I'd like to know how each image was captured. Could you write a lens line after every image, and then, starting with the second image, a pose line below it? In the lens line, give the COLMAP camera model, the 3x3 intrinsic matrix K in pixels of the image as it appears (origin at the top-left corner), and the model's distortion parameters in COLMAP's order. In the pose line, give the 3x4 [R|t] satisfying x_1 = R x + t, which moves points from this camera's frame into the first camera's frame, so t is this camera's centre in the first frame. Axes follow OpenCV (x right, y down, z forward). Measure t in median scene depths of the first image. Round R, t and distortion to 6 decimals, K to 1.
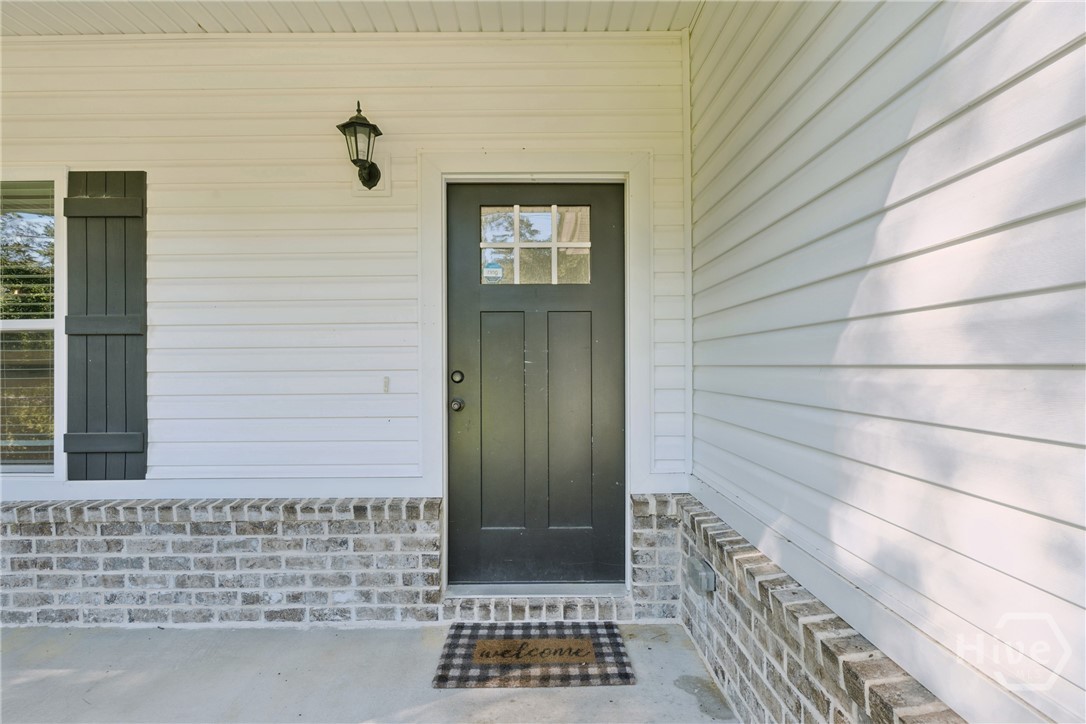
lens RADIAL K [[497.7, 0, 544.0], [0, 497.7, 359.1], [0, 0, 1]] dist [-0.002058, 0.000302]
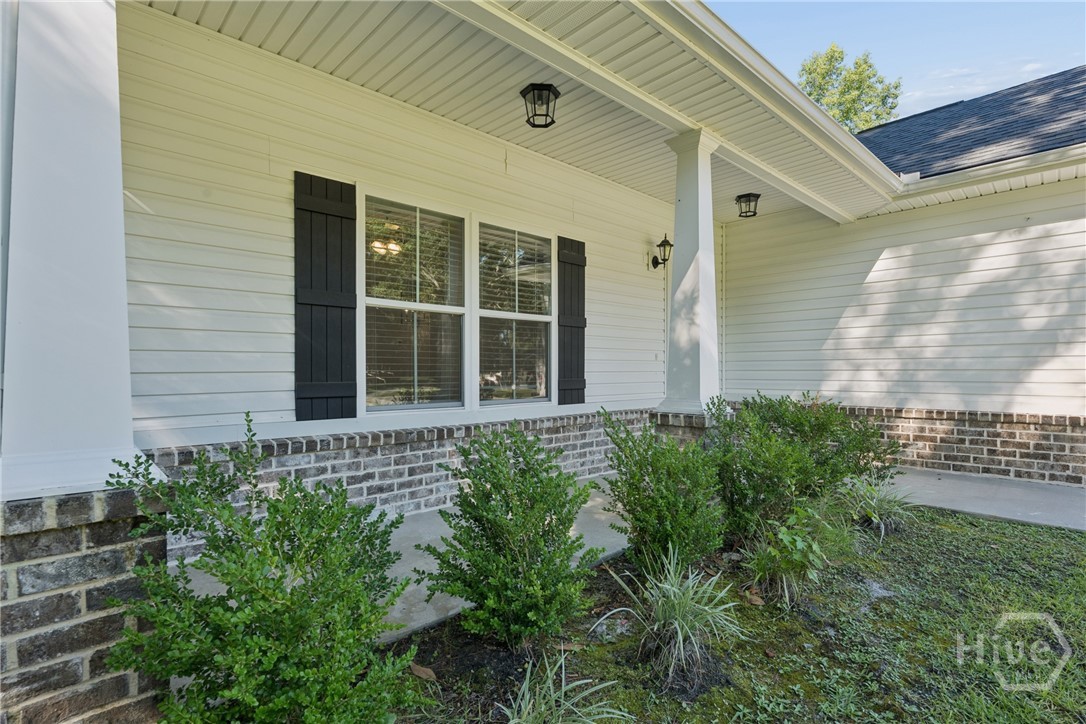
lens RADIAL K [[528.9, 0, 538.7], [0, 528.9, 368.4], [0, 0, 1]] dist [0.001090, 0.000008]
pose [[0.739531, 0.006694, 0.673089, -2.380891], [-0.012633, 0.999912, 0.003935, 0.104892], [-0.673004, -0.011413, 0.739551, -0.401877]]
